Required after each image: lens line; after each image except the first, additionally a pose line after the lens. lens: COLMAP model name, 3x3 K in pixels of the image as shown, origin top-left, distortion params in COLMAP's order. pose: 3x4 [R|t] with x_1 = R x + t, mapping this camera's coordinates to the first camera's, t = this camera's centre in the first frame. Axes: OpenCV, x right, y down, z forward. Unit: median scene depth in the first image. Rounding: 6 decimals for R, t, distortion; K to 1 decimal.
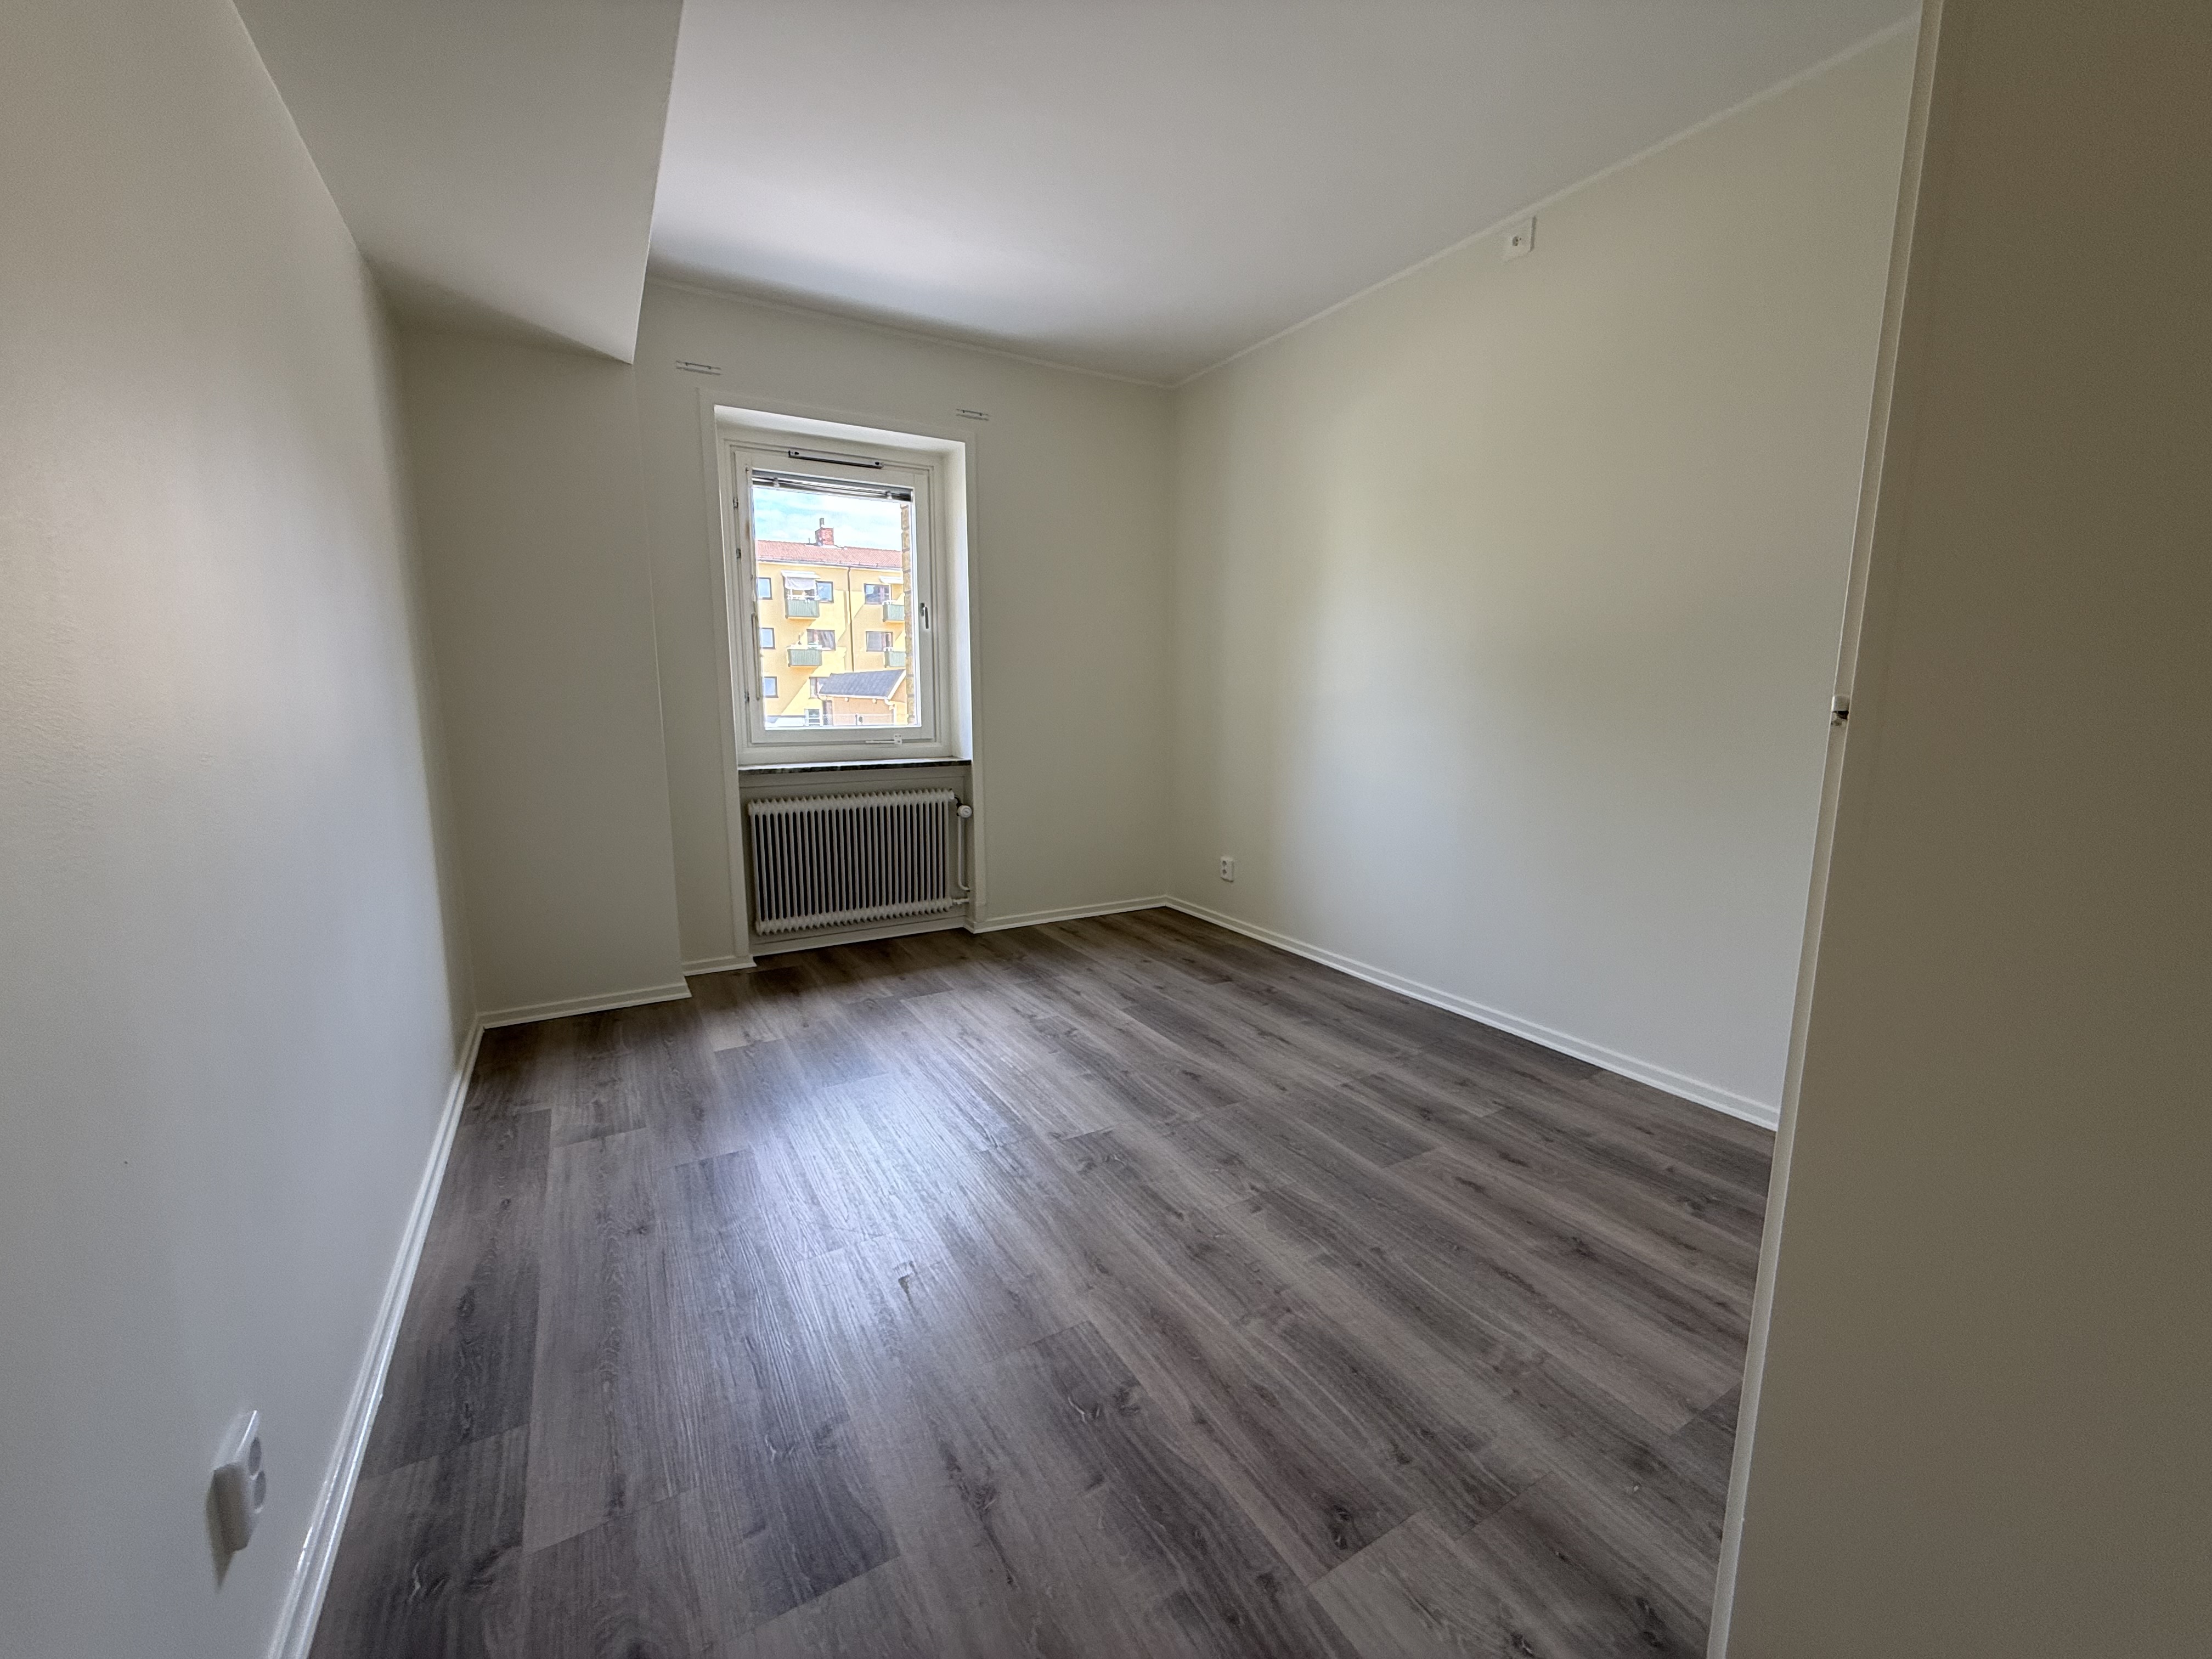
lens RADIAL K [[882.6, 0, 1106.0], [0, 882.6, 829.5], [0, 0, 1]] dist [-0.000490, 0.000101]
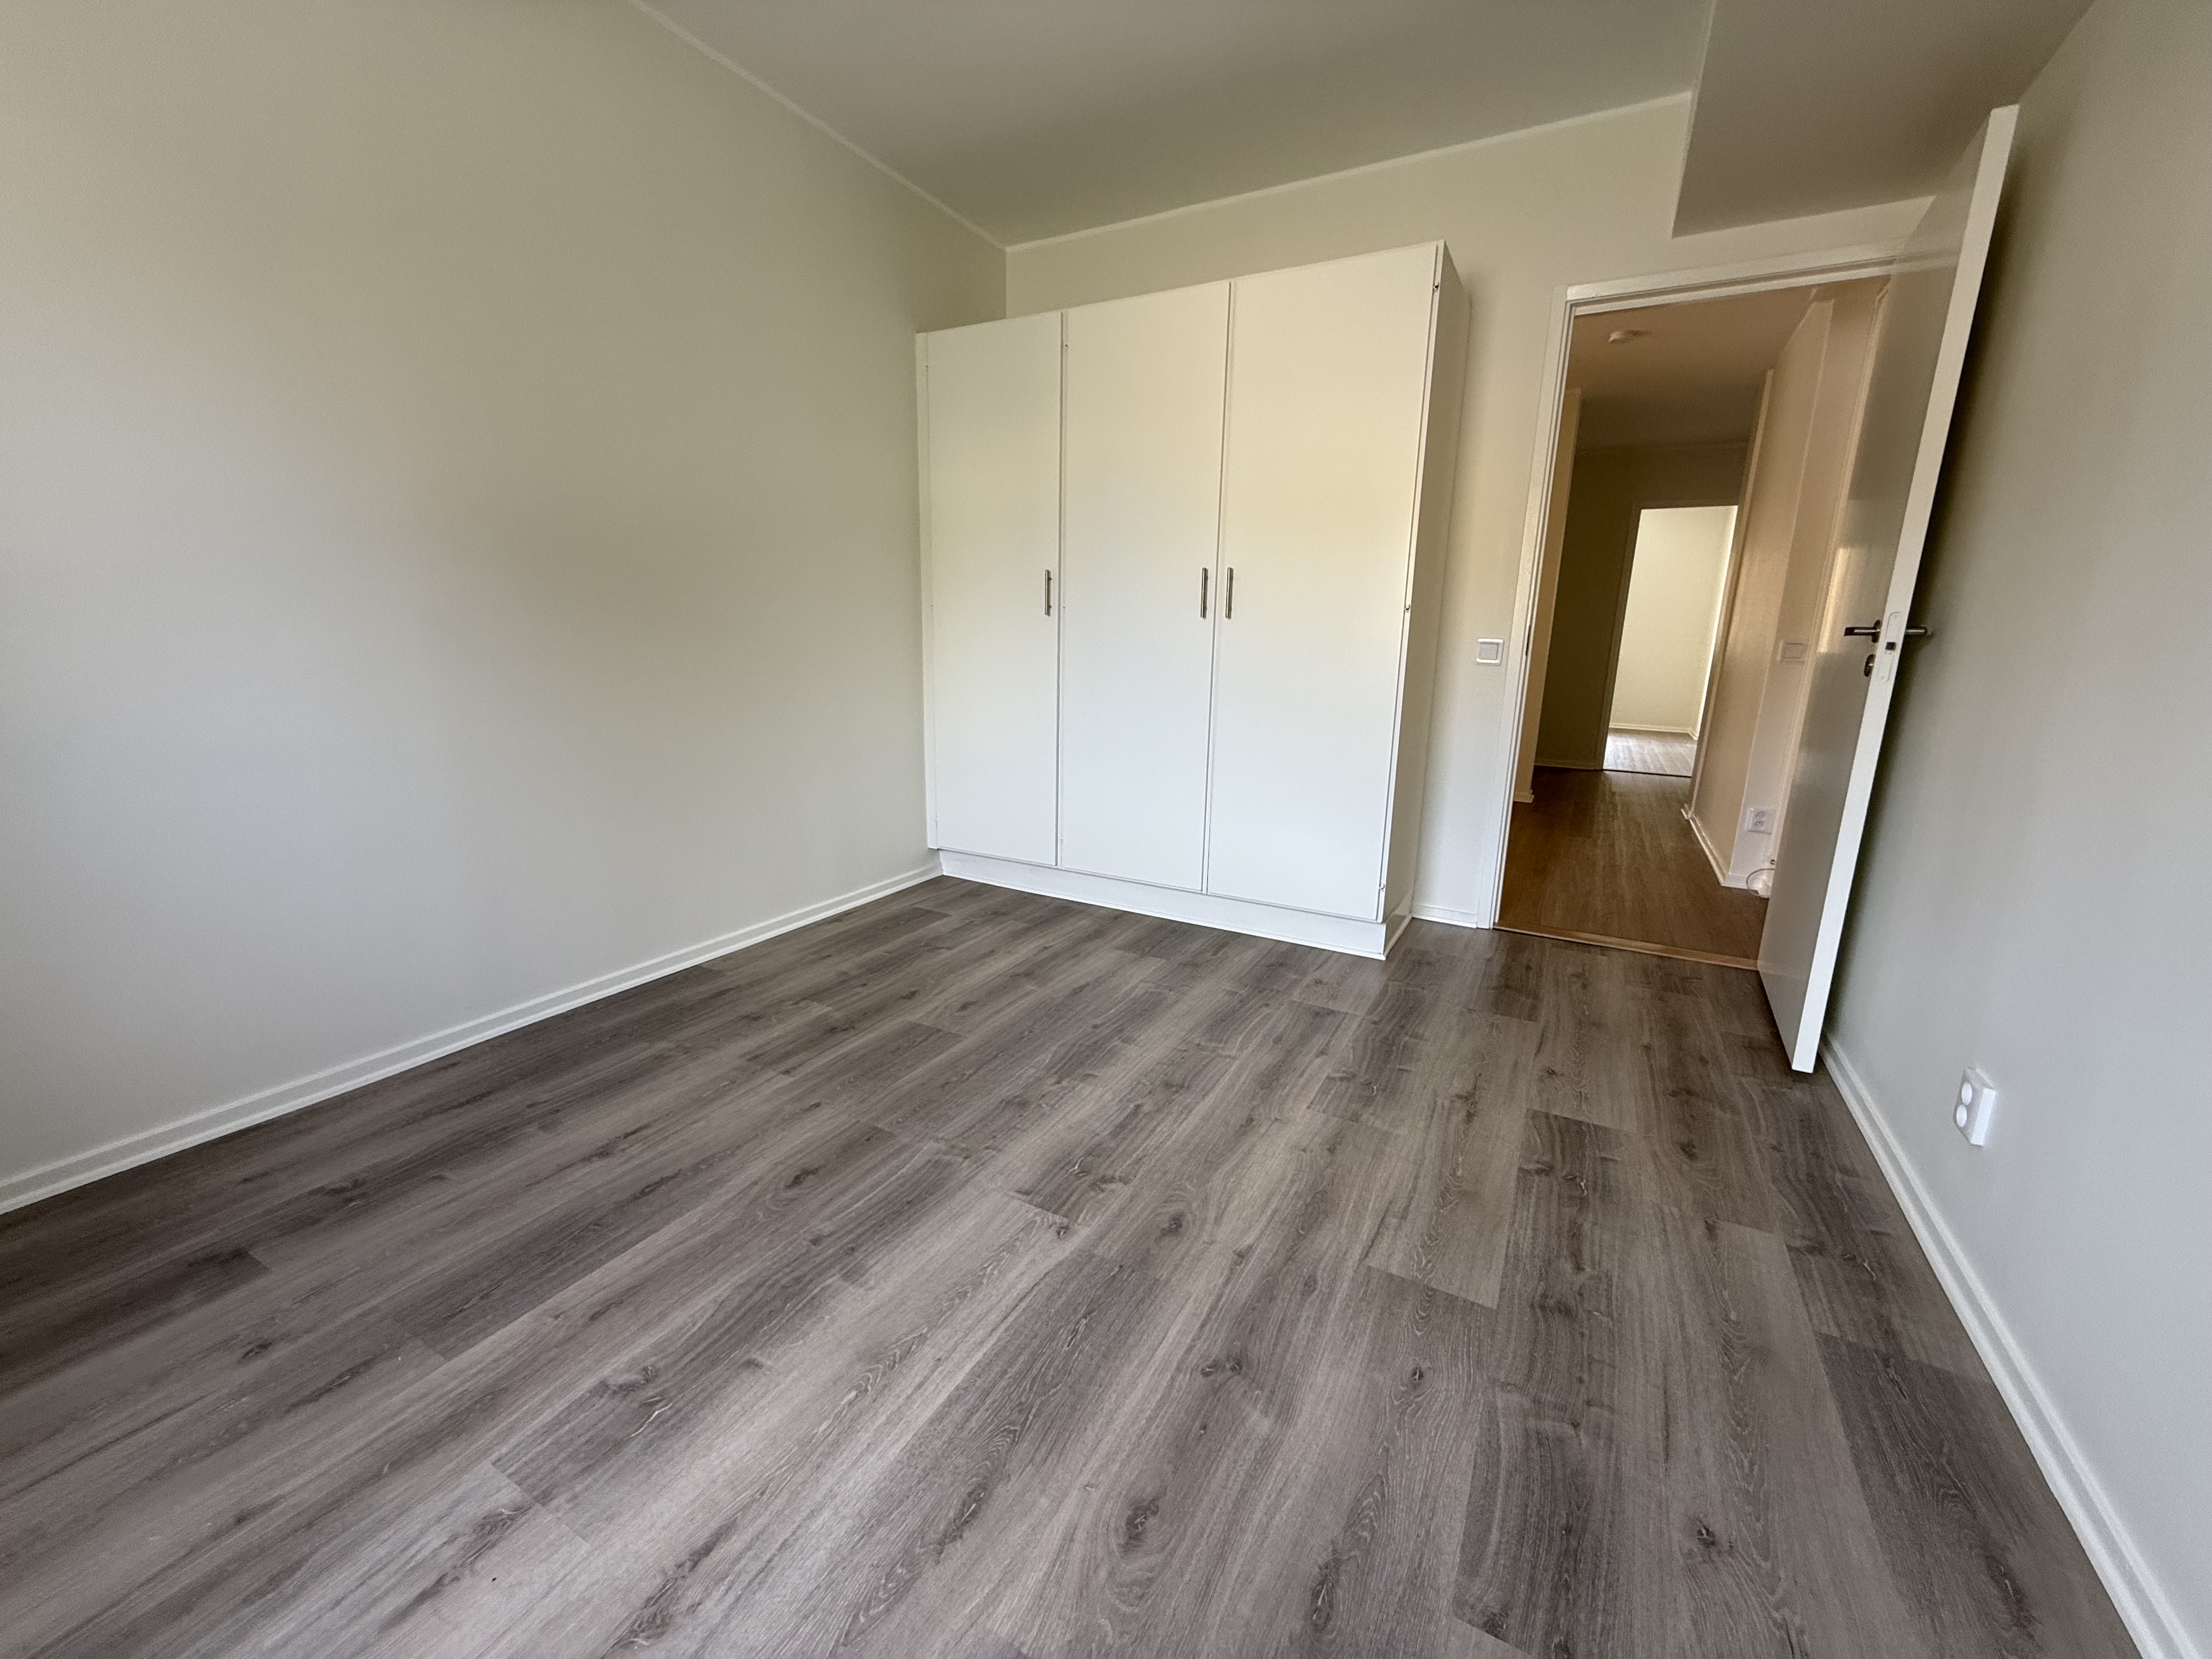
lens RADIAL K [[882.6, 0, 1106.0], [0, 882.6, 829.5], [0, 0, 1]] dist [-0.000490, 0.000101]
pose [[-0.512842, -0.201865, 0.834412, -0.500710], [0.114175, 0.947289, 0.299346, -0.129071], [-0.850857, 0.248786, -0.462761, 1.040901]]
